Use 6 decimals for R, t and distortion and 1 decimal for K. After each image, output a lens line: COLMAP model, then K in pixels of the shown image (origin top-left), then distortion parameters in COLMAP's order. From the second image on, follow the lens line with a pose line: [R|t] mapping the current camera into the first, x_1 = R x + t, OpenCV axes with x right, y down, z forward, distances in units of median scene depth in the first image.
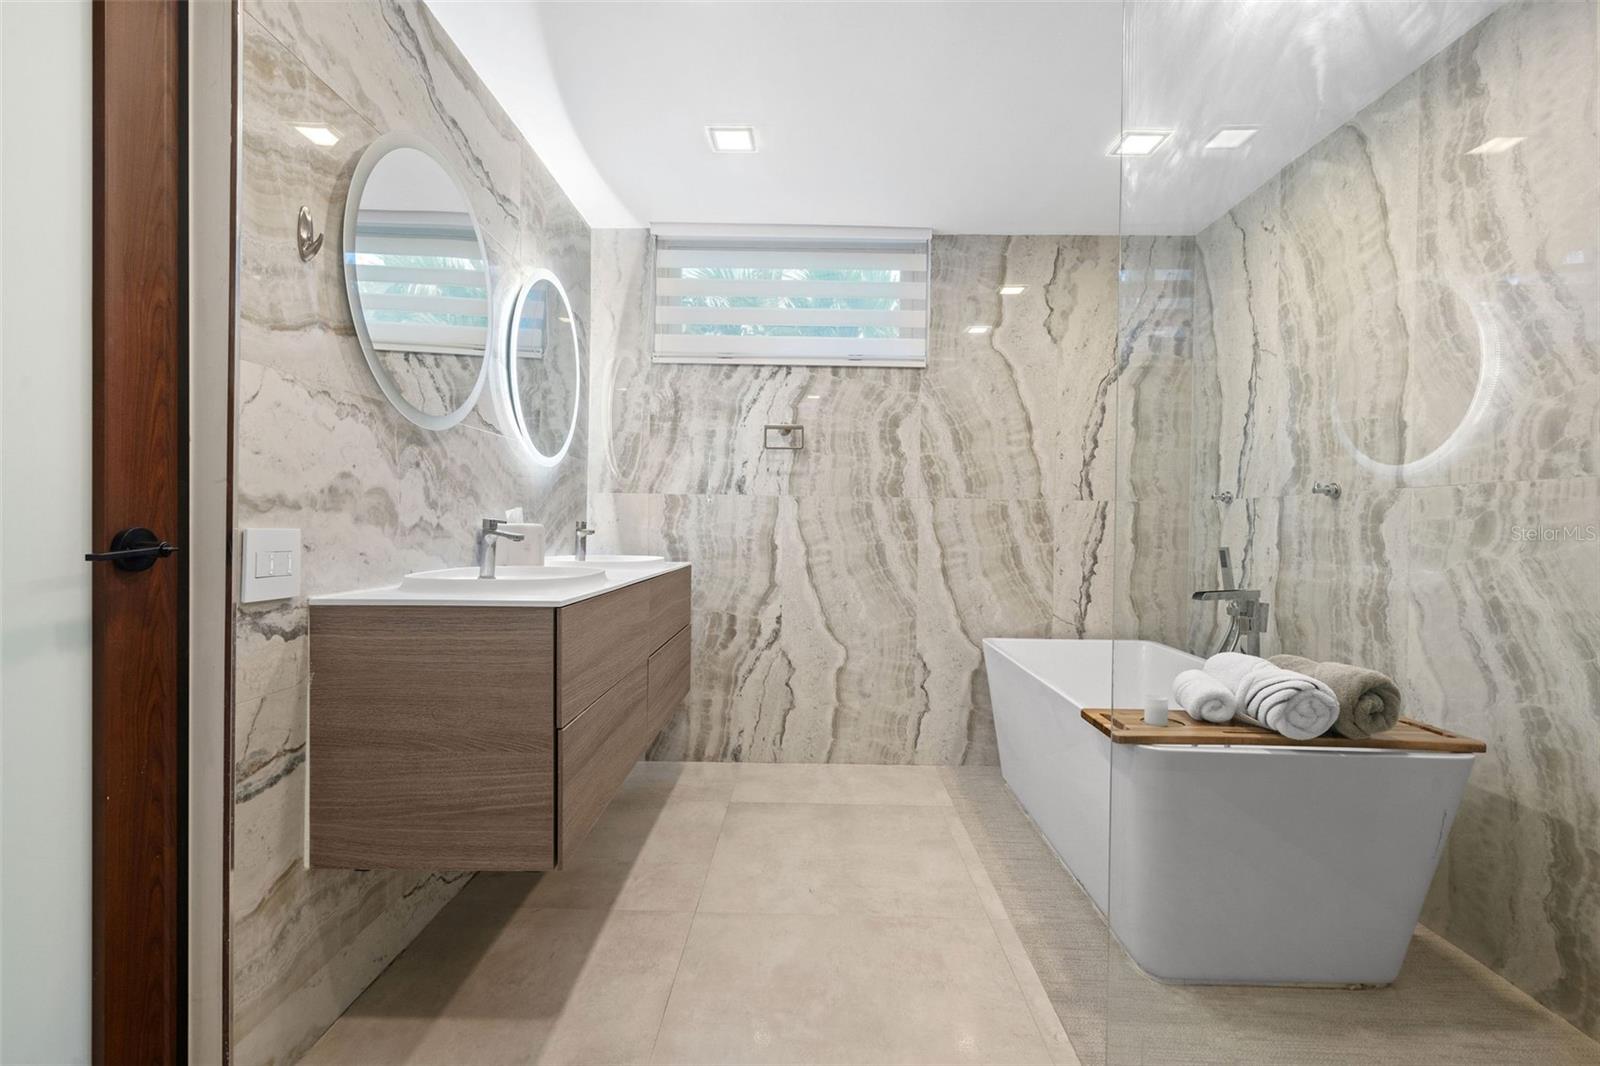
lens RADIAL K [[733.2, 0, 803.0], [0, 733.2, 532.0], [0, 0, 1]] dist [-0.000979, -0.000069]
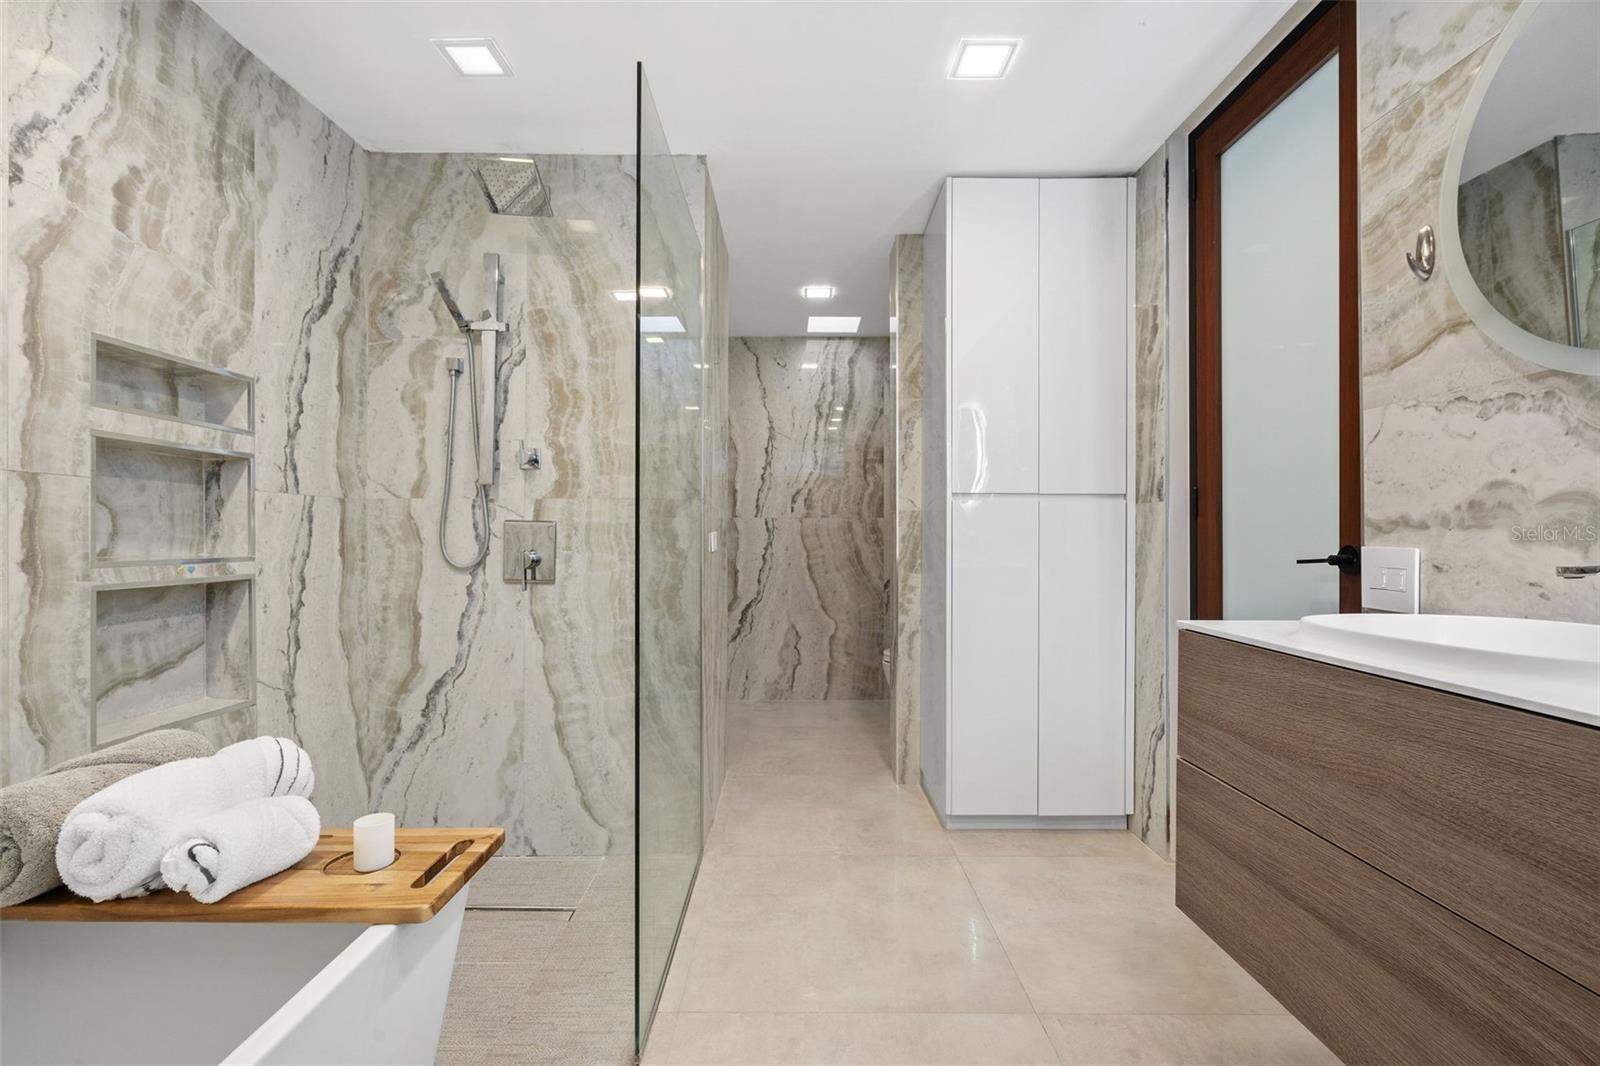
lens RADIAL K [[733.2, 0, 797.6], [0, 733.2, 534.1], [0, 0, 1]] dist [-0.000979, -0.000069]
pose [[-0.999820, -0.011002, -0.015434, 0.177769], [-0.011077, 0.999927, 0.004783, -0.018021], [0.015380, 0.004953, -0.999869, 1.888318]]
